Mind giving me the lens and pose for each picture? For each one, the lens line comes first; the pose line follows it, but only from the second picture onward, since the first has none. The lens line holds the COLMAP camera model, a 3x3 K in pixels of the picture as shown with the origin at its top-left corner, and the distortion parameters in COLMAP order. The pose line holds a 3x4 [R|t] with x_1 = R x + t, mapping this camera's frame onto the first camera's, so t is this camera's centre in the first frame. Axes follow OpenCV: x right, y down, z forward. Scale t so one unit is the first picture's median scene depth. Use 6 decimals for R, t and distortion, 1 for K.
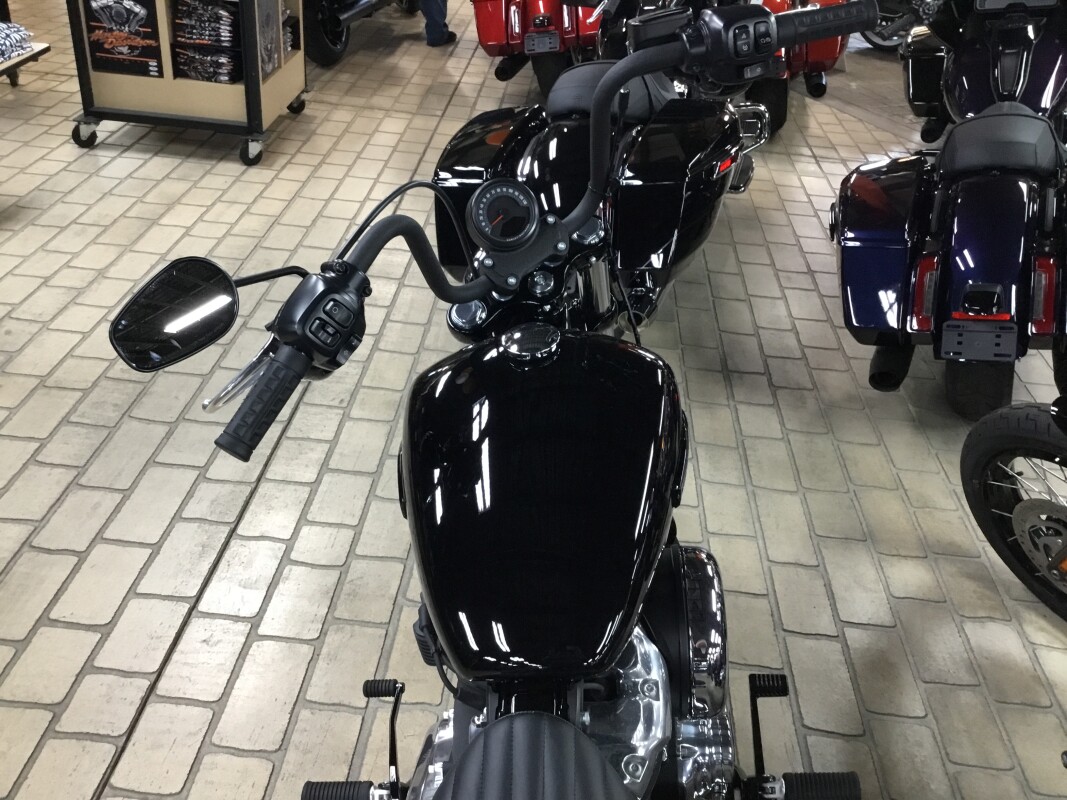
lens RADIAL K [[968.8, 0, 533.5], [0, 968.8, 400.0], [0, 0, 1]] dist [0.093718, -0.188535]
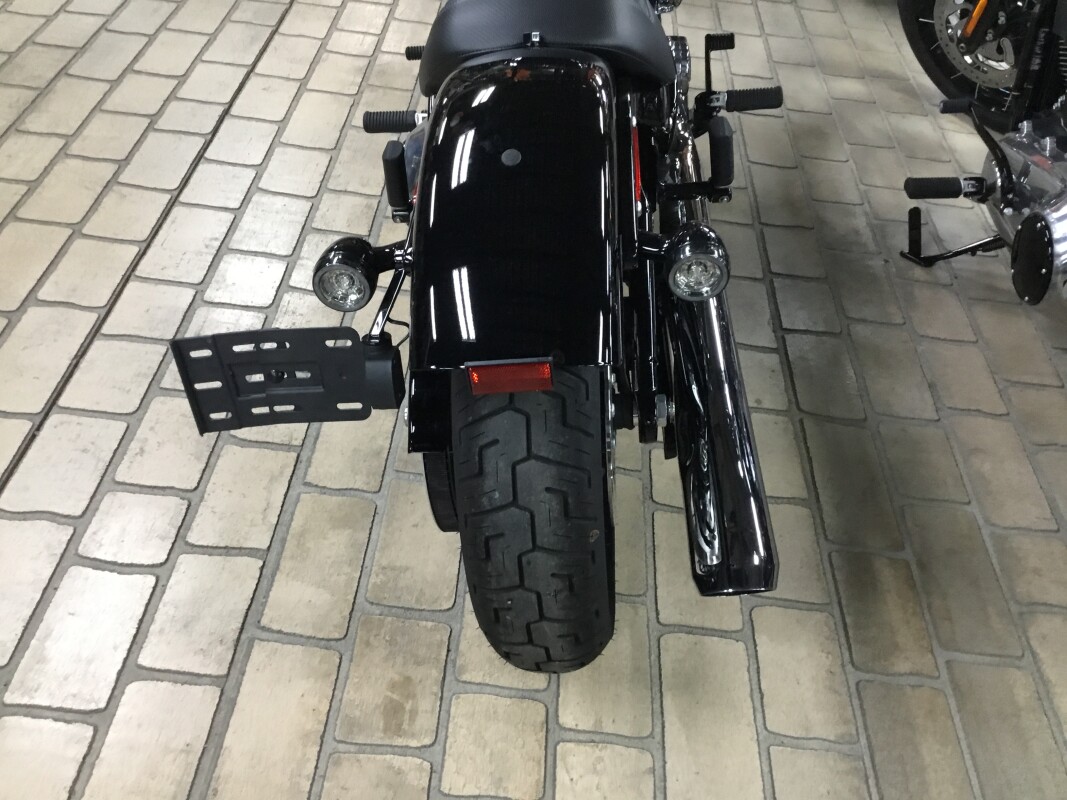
lens RADIAL K [[968.8, 0, 533.5], [0, 968.8, 400.0], [0, 0, 1]] dist [0.093718, -0.188535]
pose [[0.999768, 0.005881, 0.020737, -0.021659], [-0.009751, 0.981388, 0.191789, 0.353998], [-0.019224, -0.191947, 0.981217, -0.251459]]
